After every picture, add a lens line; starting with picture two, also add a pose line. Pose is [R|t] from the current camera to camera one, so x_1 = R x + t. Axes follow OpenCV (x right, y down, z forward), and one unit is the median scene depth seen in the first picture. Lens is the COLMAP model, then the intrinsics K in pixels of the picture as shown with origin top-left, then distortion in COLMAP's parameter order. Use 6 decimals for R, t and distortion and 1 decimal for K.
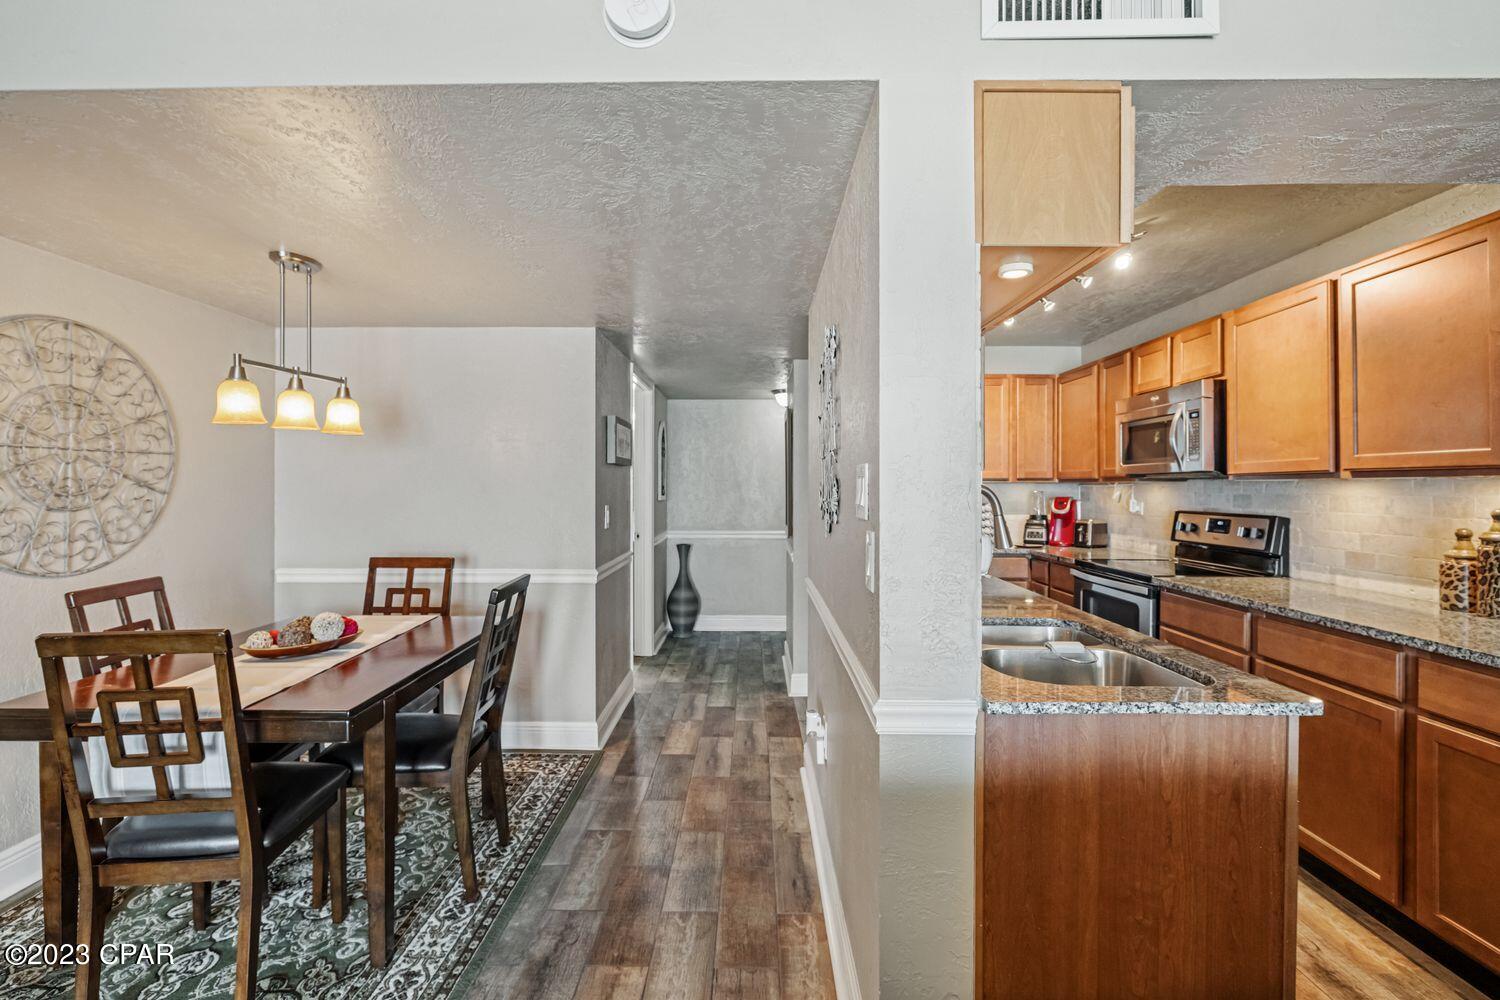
lens RADIAL K [[720.2, 0, 730.0], [0, 720.2, 474.5], [0, 0, 1]] dist [-0.006238, 0.001238]
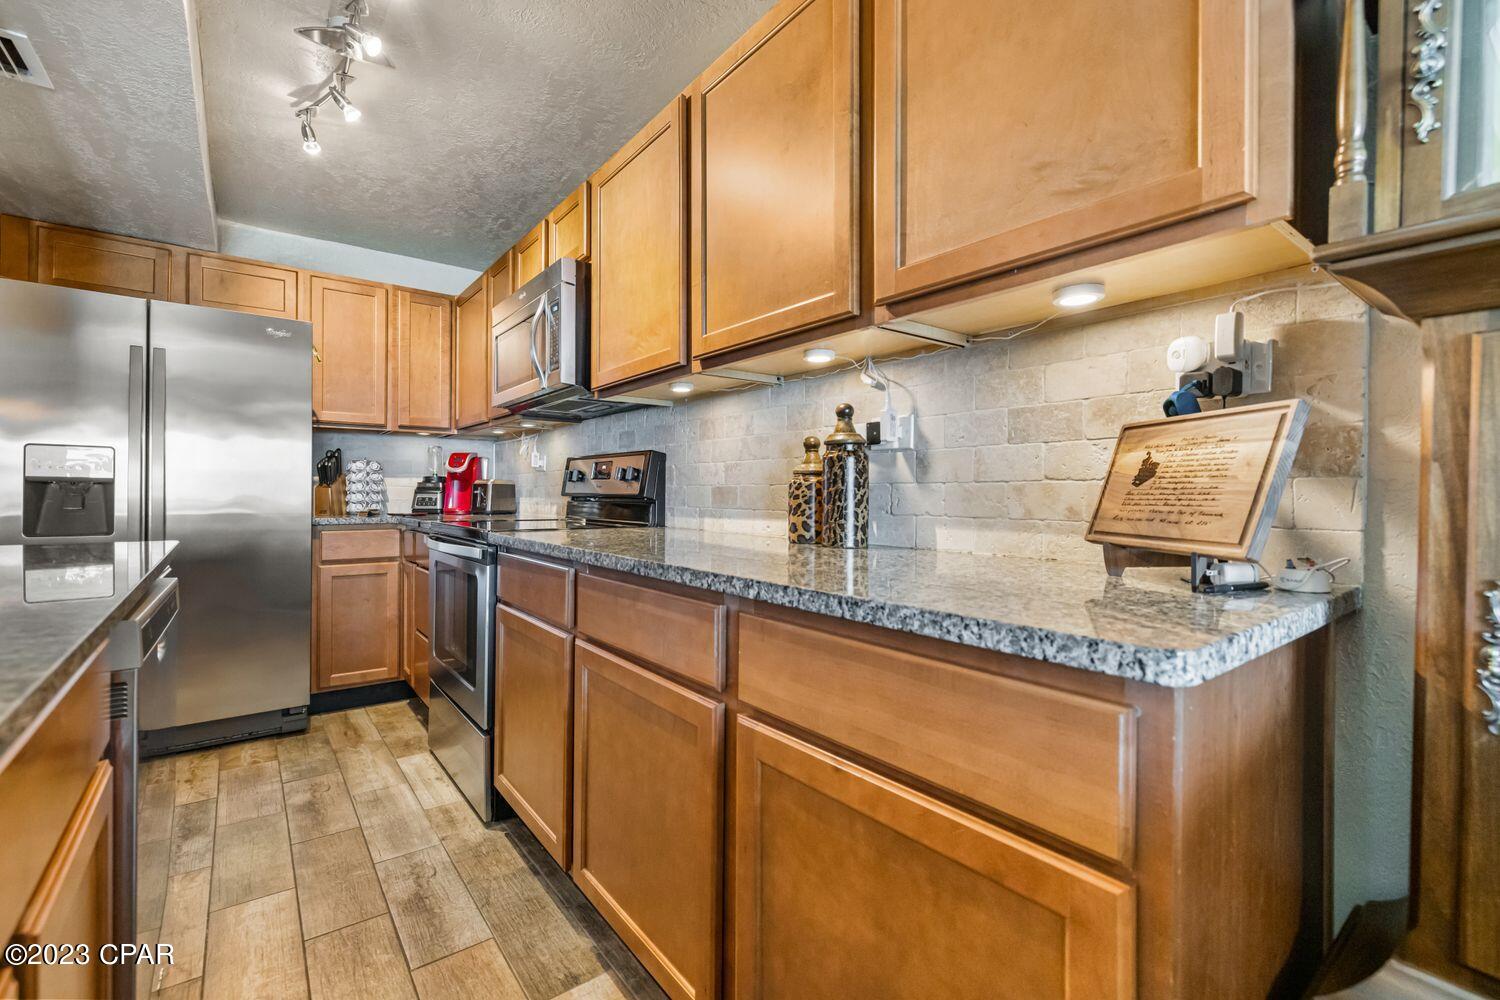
lens RADIAL K [[668.3, 0, 740.5], [0, 668.3, 494.7], [0, 0, 1]] dist [-0.001025, -0.000497]
pose [[0.789257, -0.004767, 0.614045, 0.493668], [-0.008957, 0.999774, 0.019274, 0.118290], [-0.613998, -0.020712, 0.789036, 0.452806]]
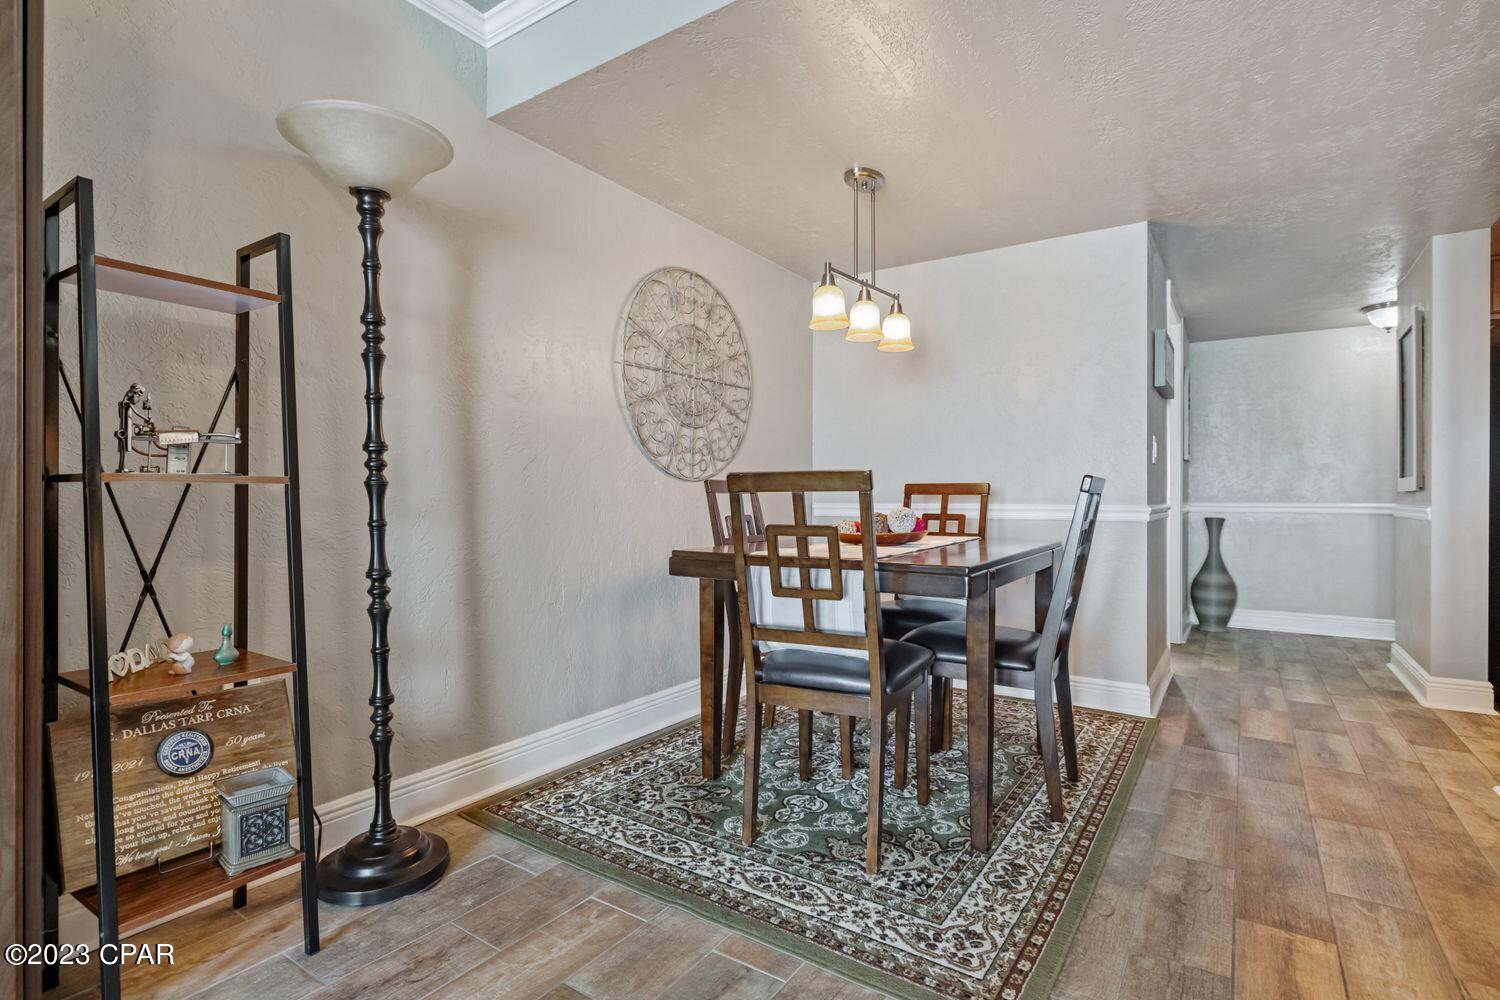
lens RADIAL K [[720.2, 0, 704.7], [0, 720.2, 498.2], [0, 0, 1]] dist [-0.006238, 0.001238]
pose [[0.824785, -0.011948, -0.565320, -0.184320], [0.012948, 0.999914, -0.002243, 0.157769], [0.565298, -0.005470, 0.824869, -0.011540]]
